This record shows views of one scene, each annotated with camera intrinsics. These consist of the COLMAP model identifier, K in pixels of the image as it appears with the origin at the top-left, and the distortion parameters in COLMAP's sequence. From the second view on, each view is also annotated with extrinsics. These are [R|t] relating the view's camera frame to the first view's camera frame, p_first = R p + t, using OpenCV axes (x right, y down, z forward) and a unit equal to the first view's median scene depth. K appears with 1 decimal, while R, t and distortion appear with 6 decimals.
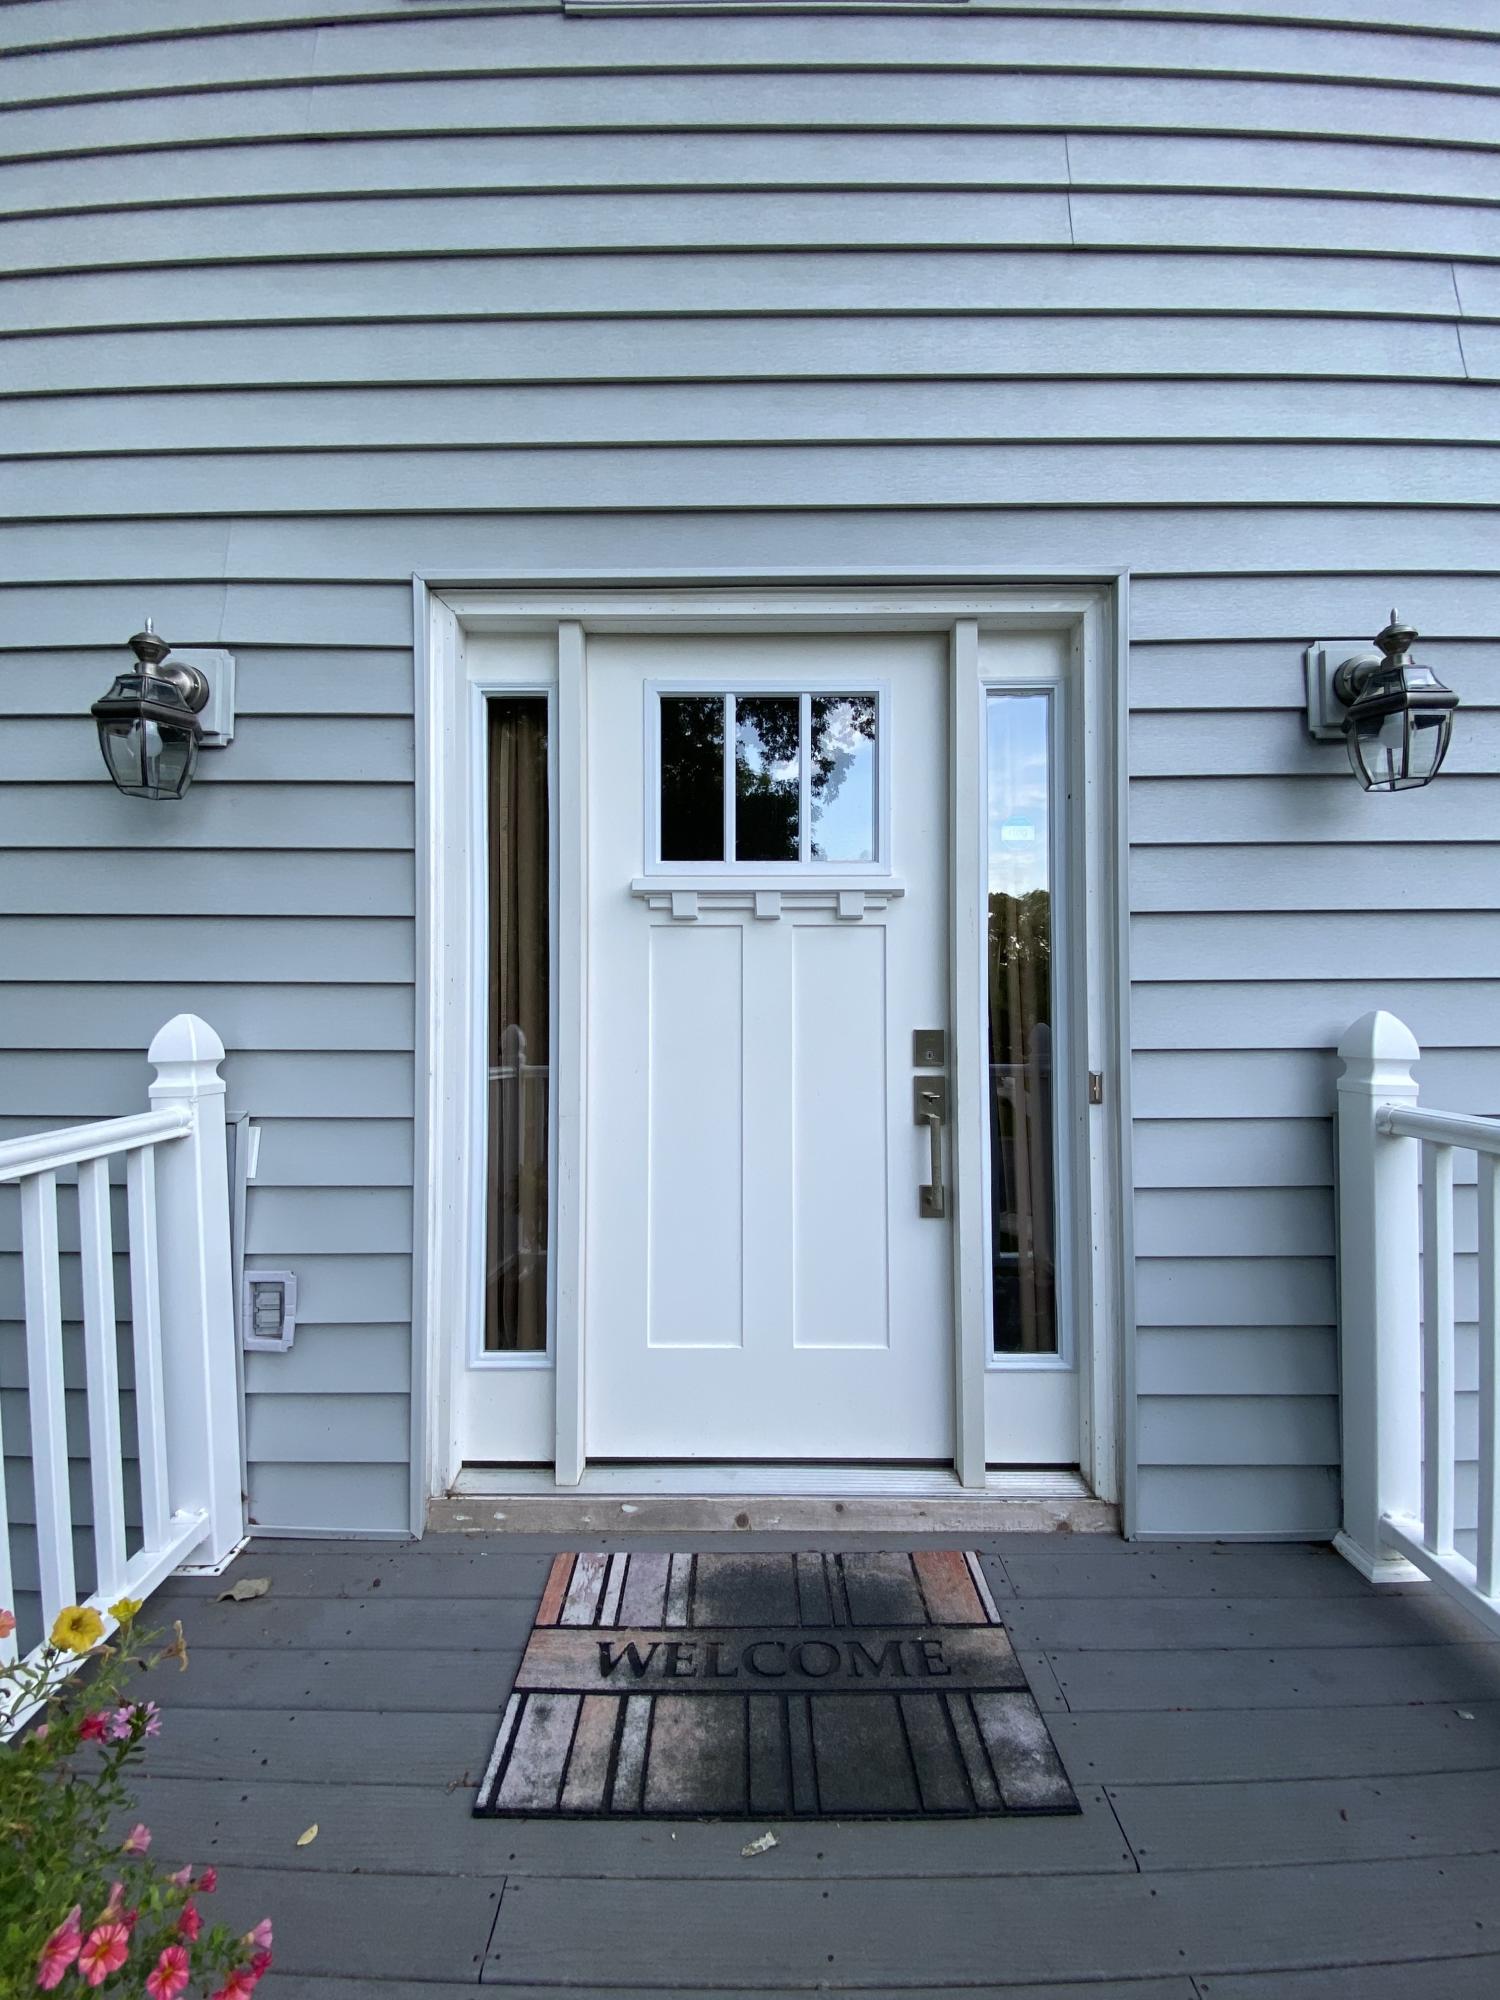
lens RADIAL K [[842.6, 0, 746.3], [0, 842.6, 992.7], [0, 0, 1]] dist [0.030805, -0.024082]
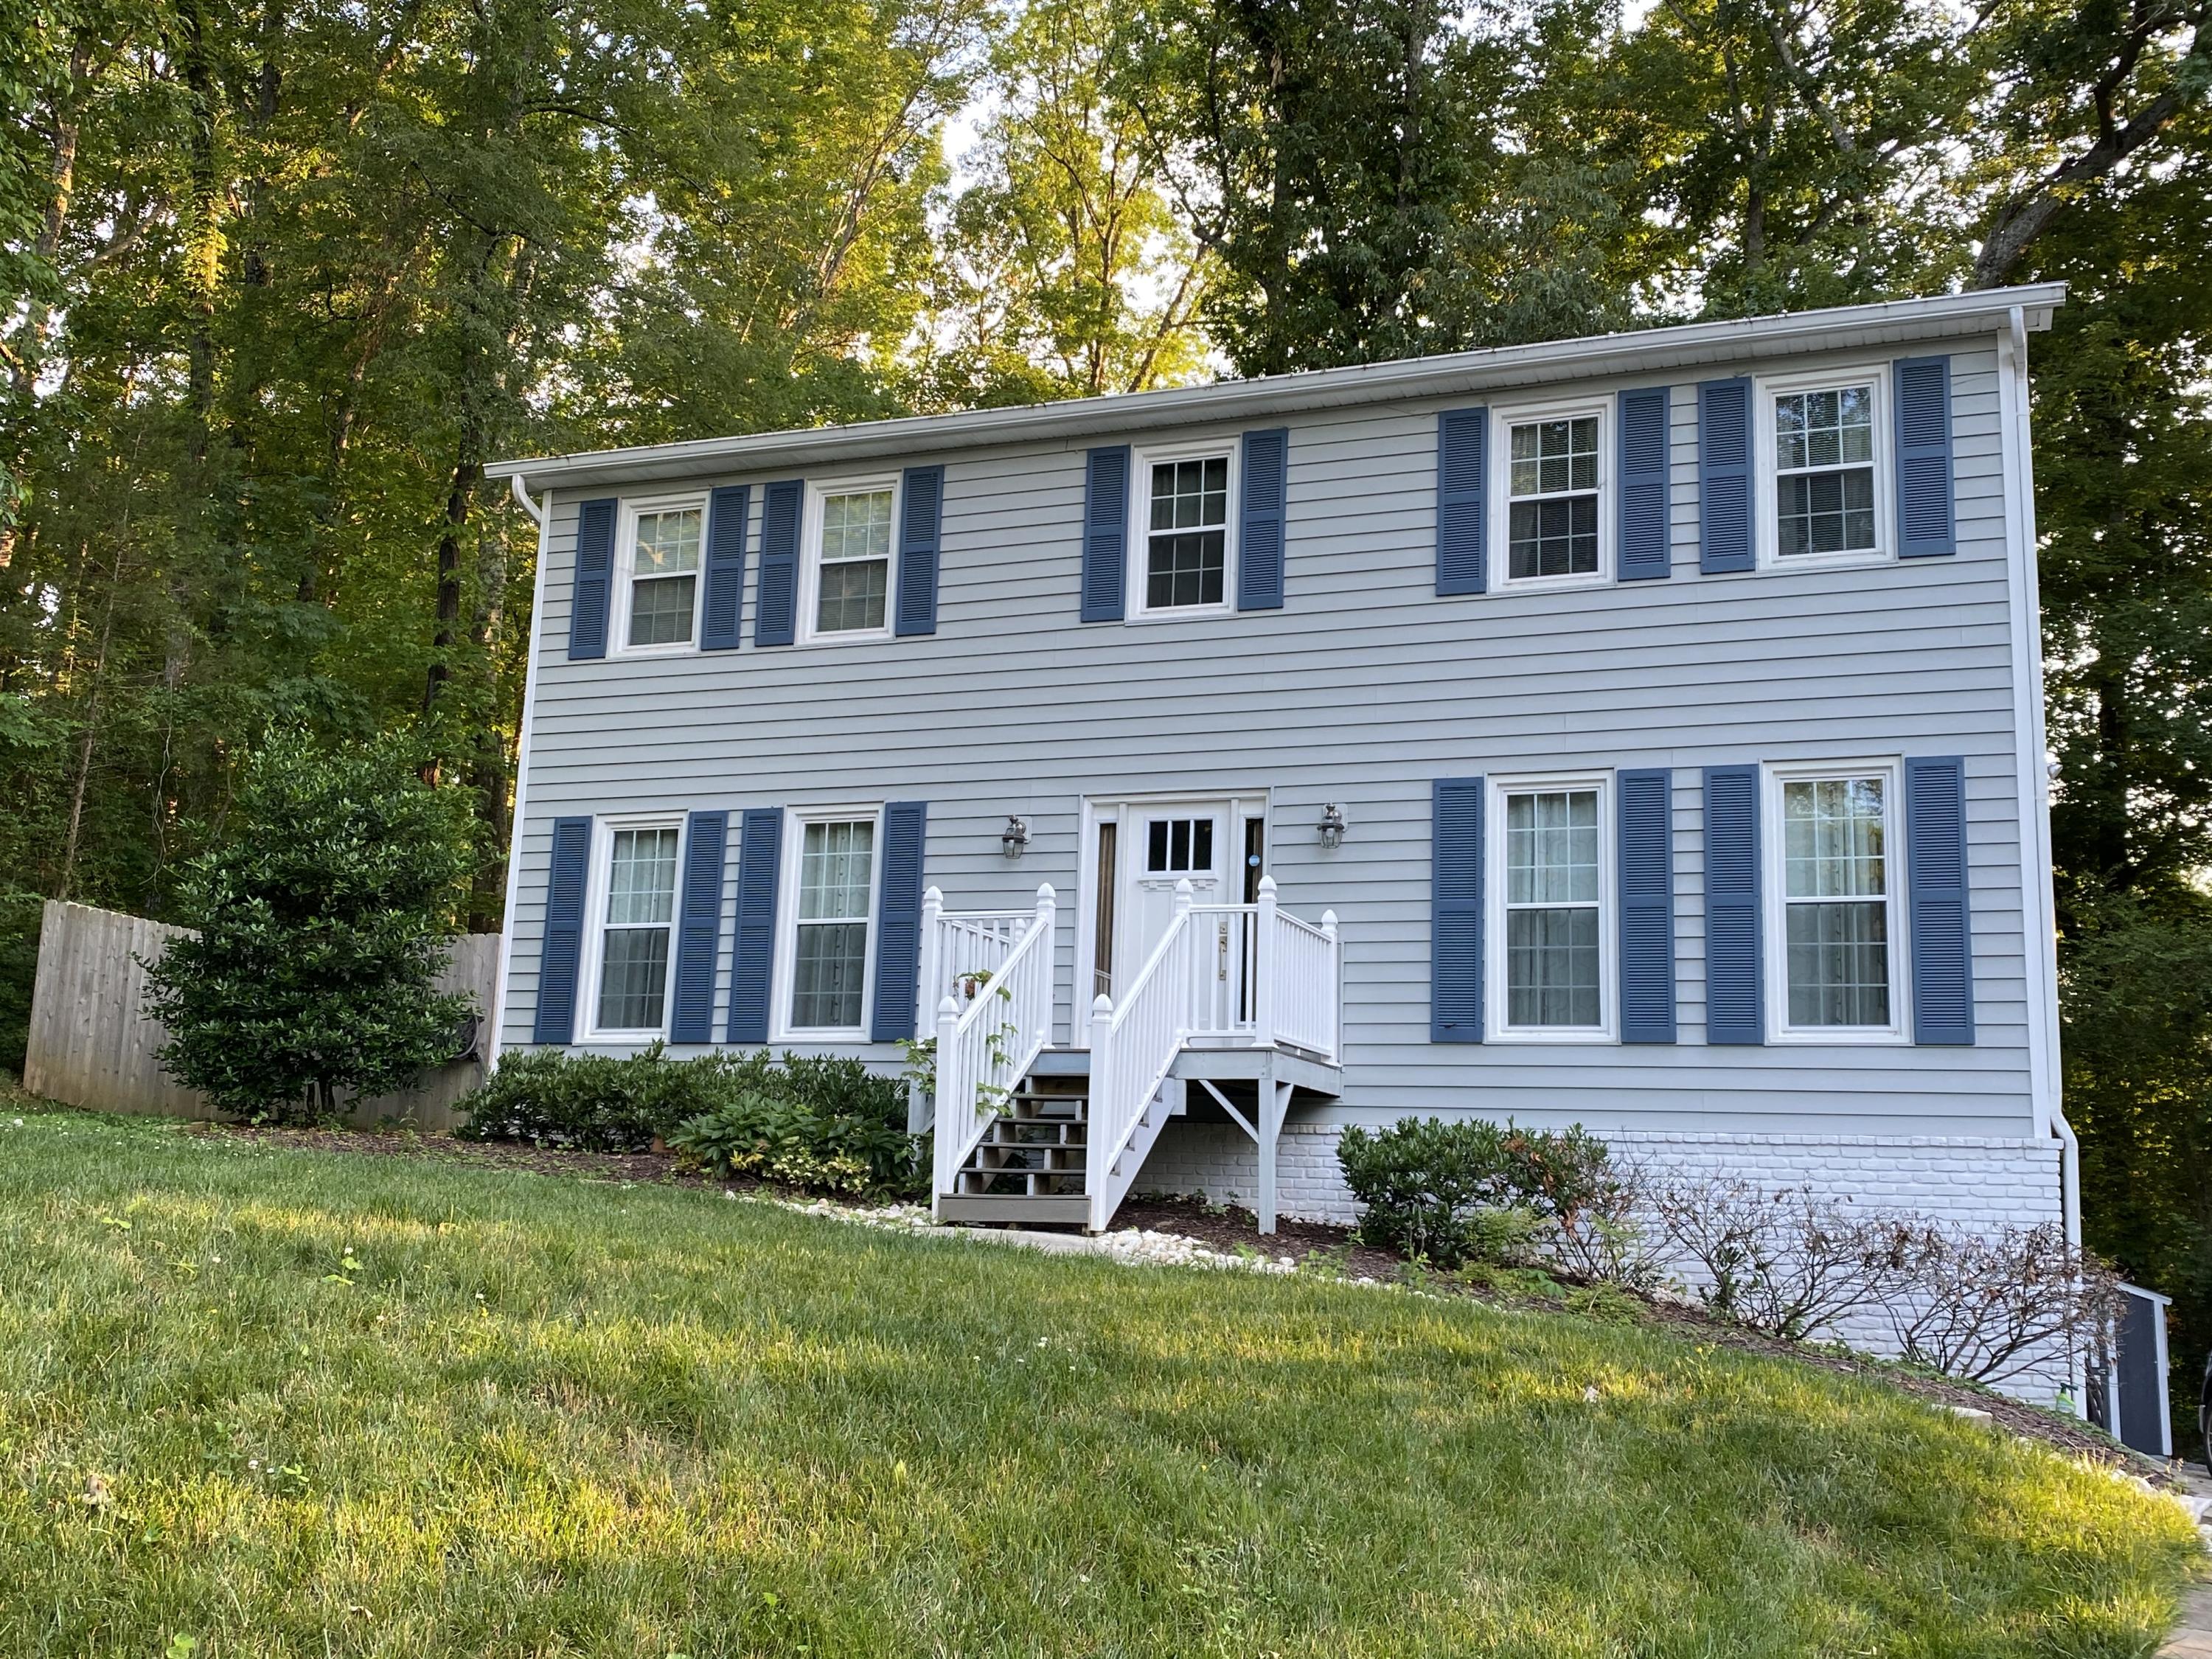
lens RADIAL K [[2112.1, 0, 1106.0], [0, 2112.1, 829.5], [0, 0, 1]] dist [0.187418, -0.512626]
pose [[0.933882, -0.030321, -0.356293, 2.716238], [-0.034929, 0.983899, -0.175281, 1.144177], [0.355871, 0.176137, 0.917786, -6.705661]]
